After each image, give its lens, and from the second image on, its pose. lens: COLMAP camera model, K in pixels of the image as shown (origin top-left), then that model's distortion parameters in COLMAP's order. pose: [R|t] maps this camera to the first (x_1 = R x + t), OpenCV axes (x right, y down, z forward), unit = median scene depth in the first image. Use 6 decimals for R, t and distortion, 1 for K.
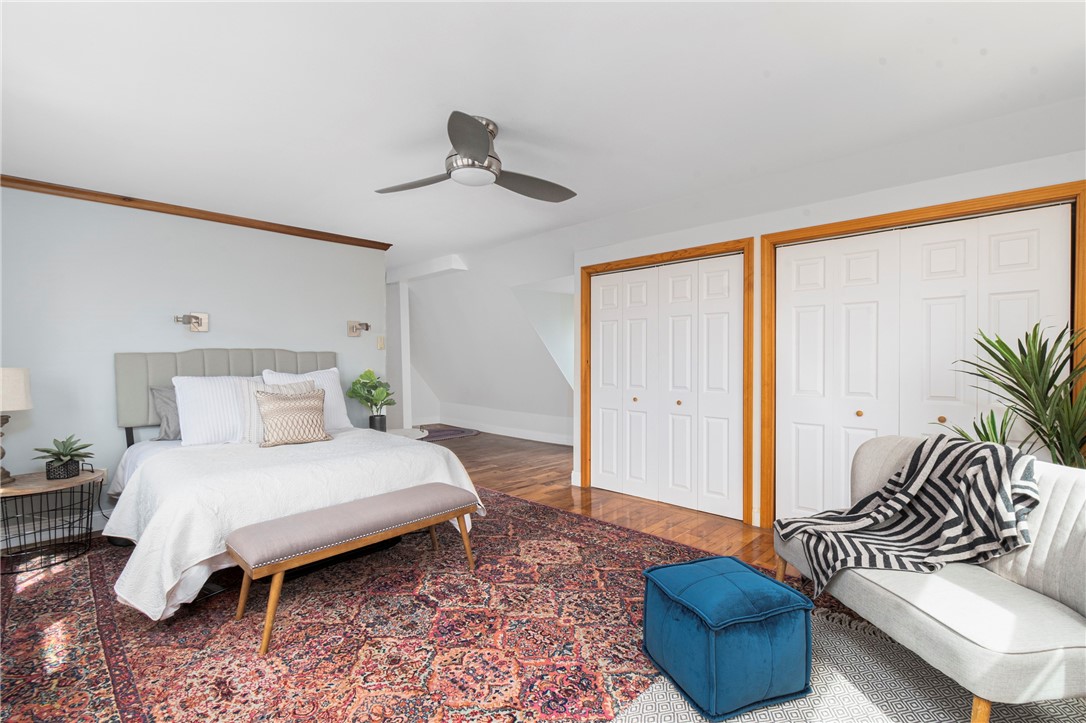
lens RADIAL K [[497.3, 0, 537.8], [0, 497.3, 361.7], [0, 0, 1]] dist [0.015233, -0.000476]
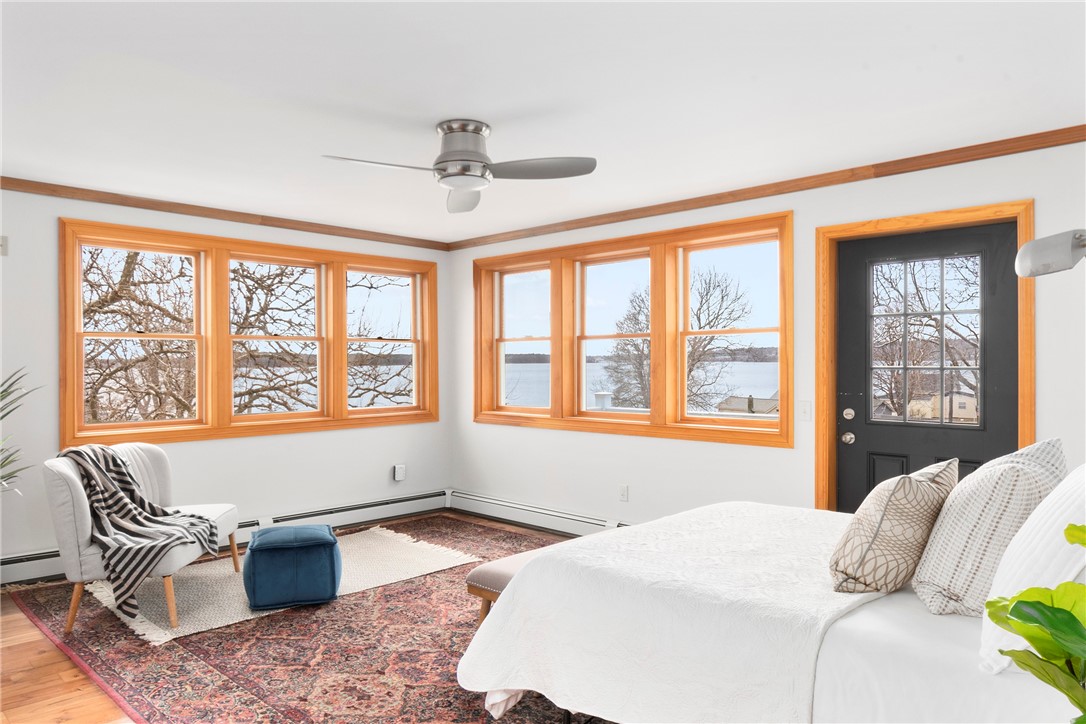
lens RADIAL K [[699.8, 0, 542.1], [0, 699.8, 364.6], [0, 0, 1]] dist [0.002011, -0.000619]
pose [[-0.999458, 0.008568, -0.031790, -0.232378], [0.008241, 0.999912, 0.010418, -0.056410], [0.031877, 0.010150, -0.999440, 2.342901]]
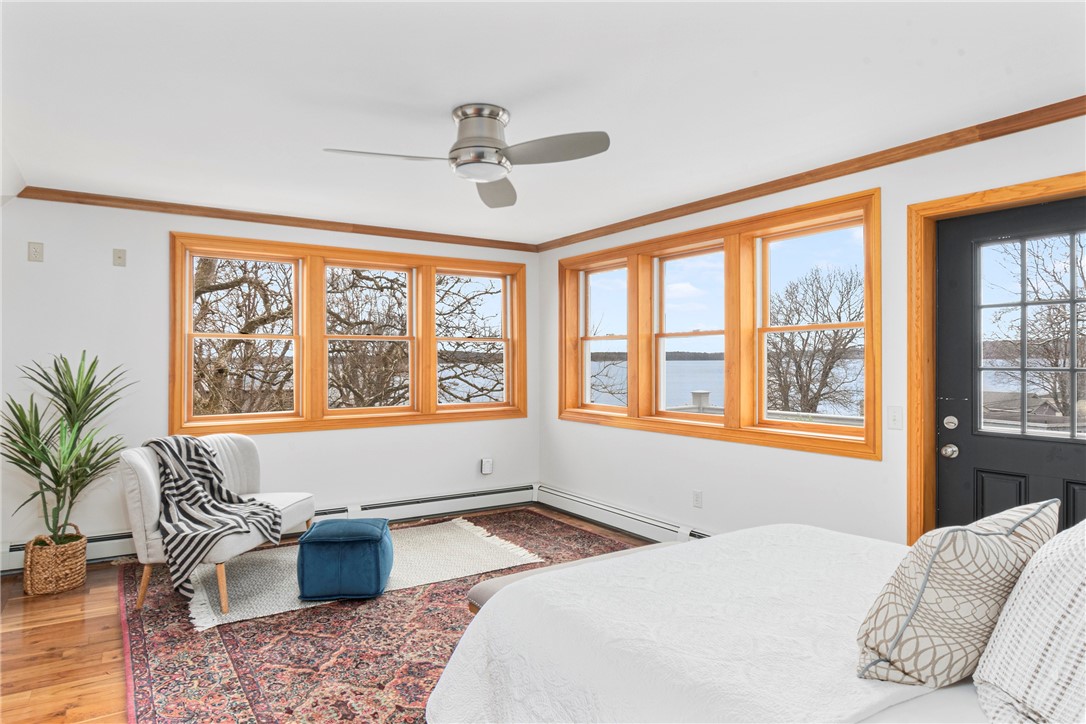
lens RADIAL K [[631.8, 0, 546.5], [0, 631.8, 356.7], [0, 0, 1]] dist [0.000583, -0.003003]
pose [[-0.982757, 0.007929, 0.184733, -0.447087], [0.008271, 0.999965, 0.001083, -0.056591], [-0.184718, 0.002593, -0.982788, 2.107745]]
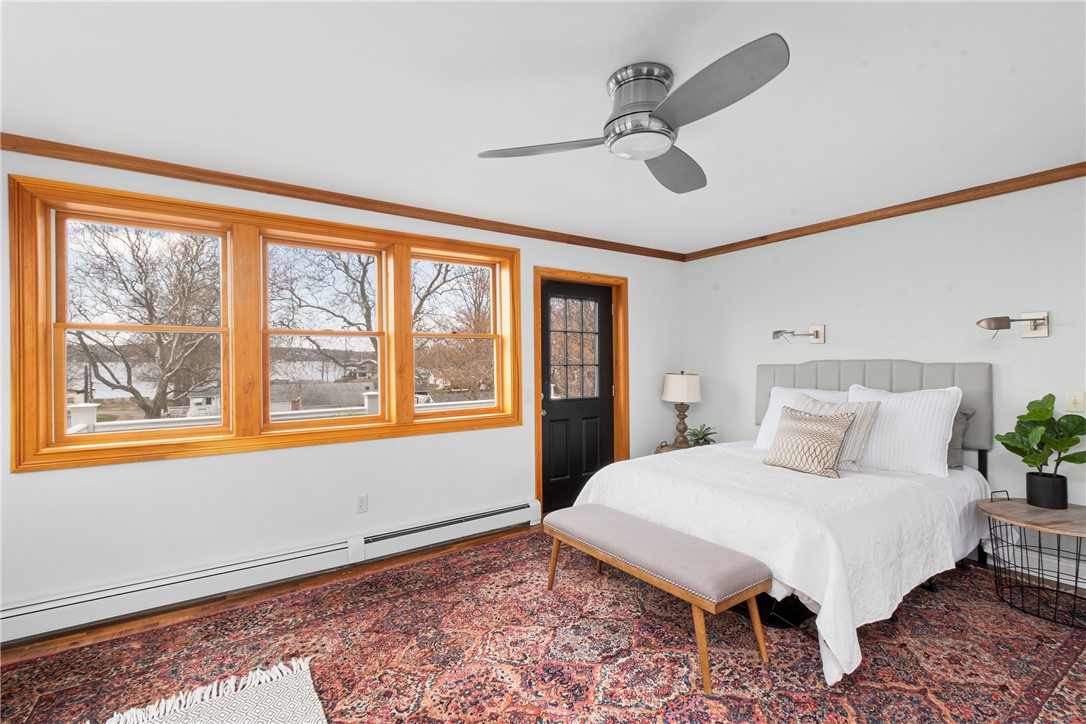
lens RADIAL K [[480.4, 0, 537.1], [0, 480.4, 361.7], [0, 0, 1]] dist [-0.000467, -0.000554]
pose [[-0.198883, 0.007891, -0.979991, 0.638004], [-0.000786, 0.999966, 0.008212, -0.051896], [0.980023, 0.002404, -0.198870, 1.029106]]
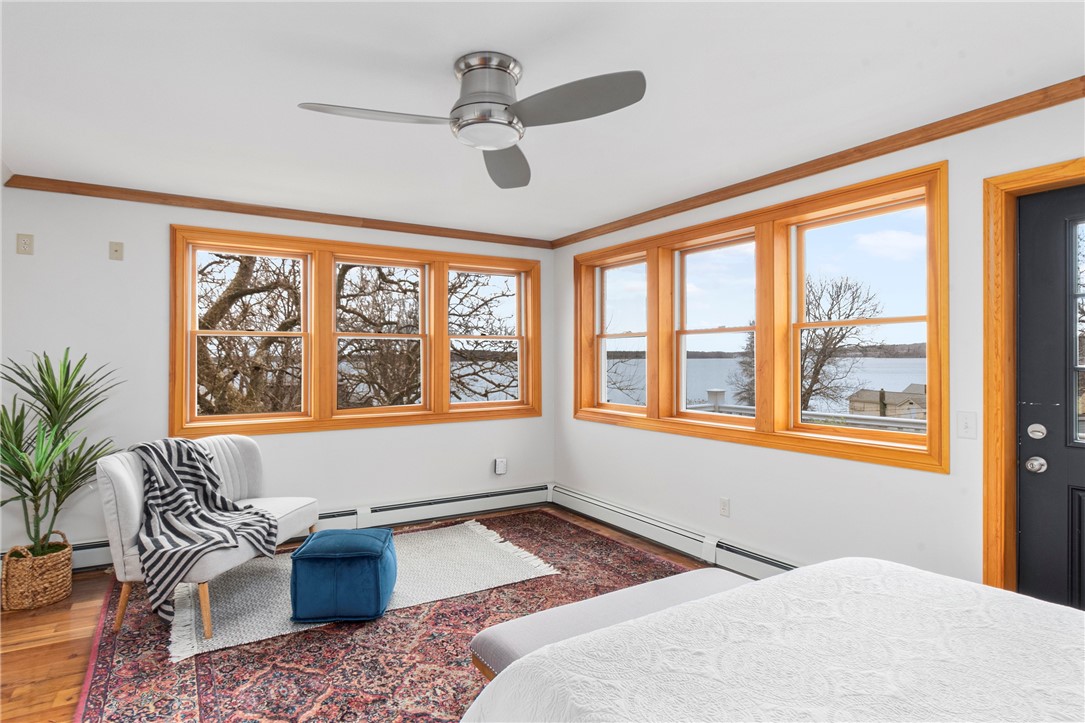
lens RADIAL K [[571.0, 0, 539.9], [0, 571.0, 356.3], [0, 0, 1]] dist [0.001239, -0.001534]
pose [[-0.976217, 0.007133, 0.216678, -0.388870], [0.007895, 0.999965, 0.002648, -0.054890], [-0.216651, 0.004296, -0.976240, 1.853381]]
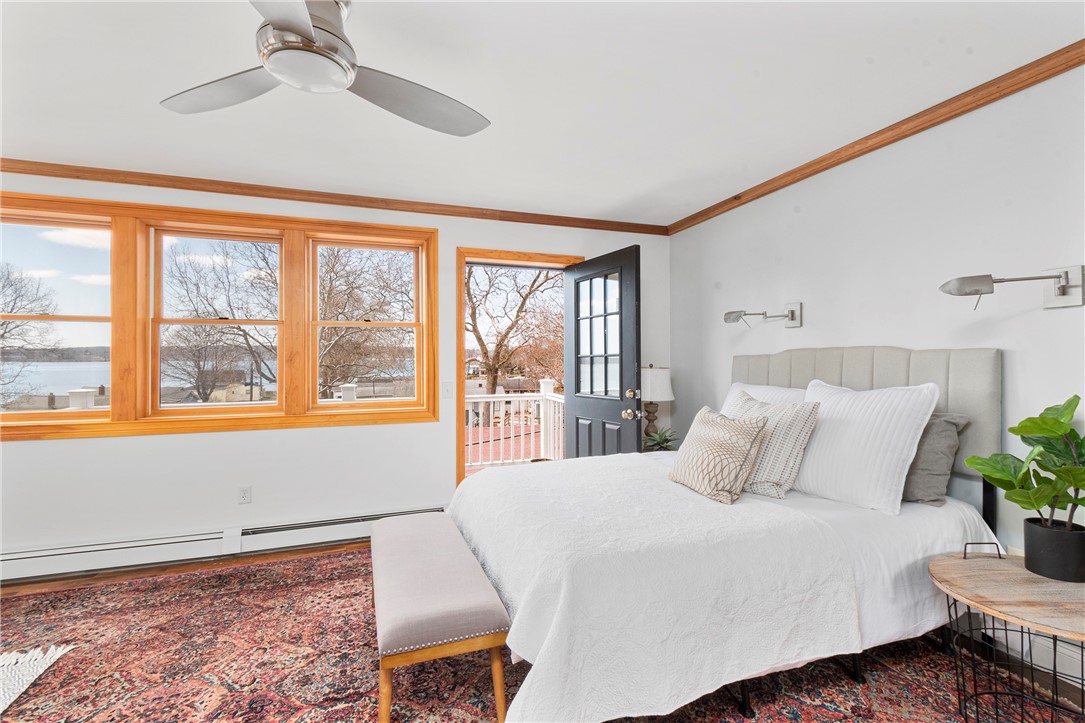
lens RADIAL K [[487.8, 0, 536.9], [0, 487.8, 355.8], [0, 0, 1]] dist [-0.000417, -0.000593]
pose [[-0.433118, -0.002076, -0.901335, 0.297111], [-0.001625, 0.999998, -0.001523, -0.024351], [0.901336, 0.000805, -0.433121, 1.565374]]
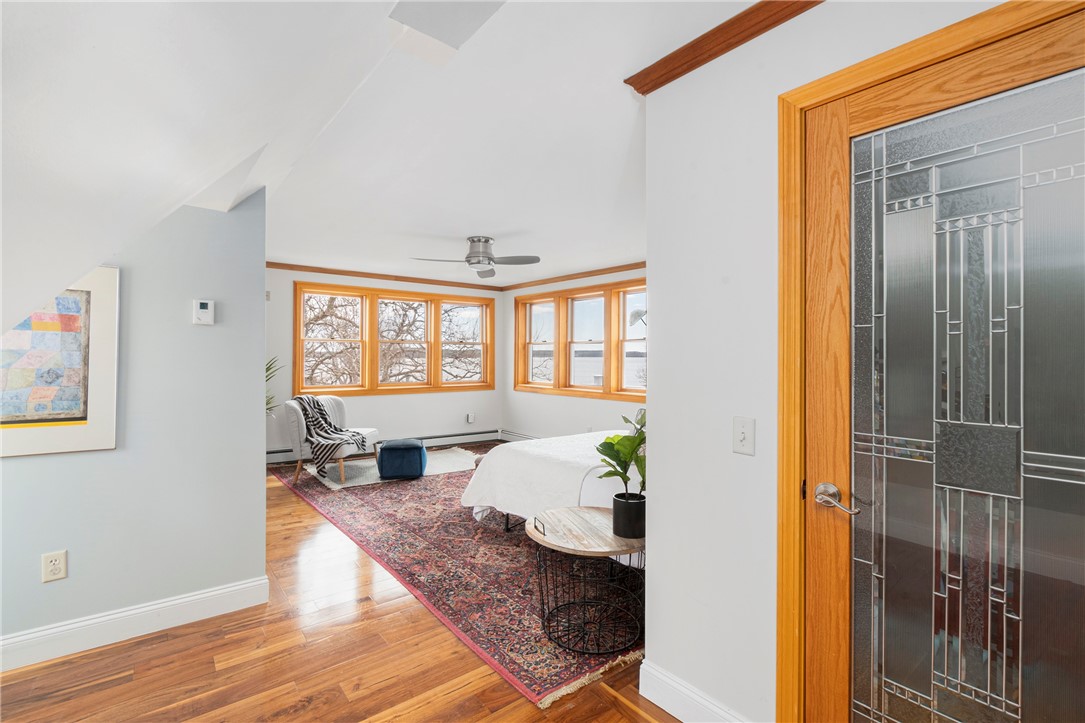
lens RADIAL K [[490.1, 0, 541.7], [0, 490.1, 355.2], [0, 0, 1]] dist [0.022732, -0.000116]
pose [[-0.994688, -0.001483, 0.102922, -0.548213], [-0.000969, 0.999987, 0.005050, -0.060501], [-0.102928, 0.004923, -0.994677, 2.838447]]
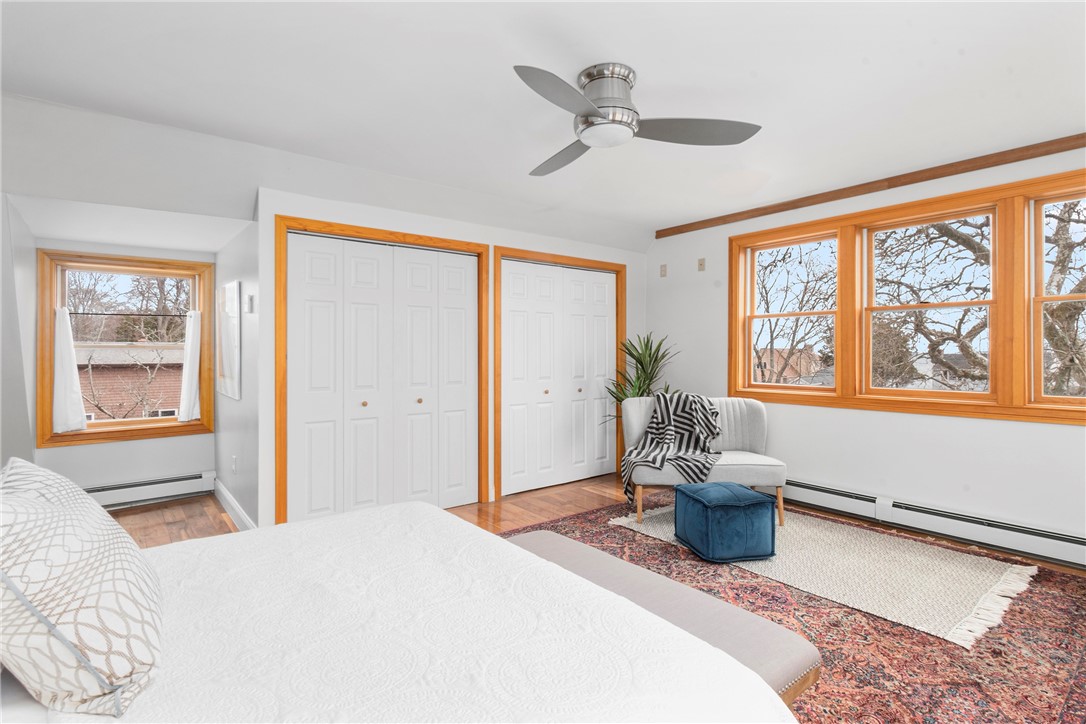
lens RADIAL K [[541.9, 0, 539.3], [0, 541.9, 356.7], [0, 0, 1]] dist [-0.003672, -0.000239]
pose [[0.105803, -0.004337, 0.994378, -1.077269], [0.011276, 0.999931, 0.003161, -0.001018], [-0.994323, 0.010878, 0.105845, 1.059914]]
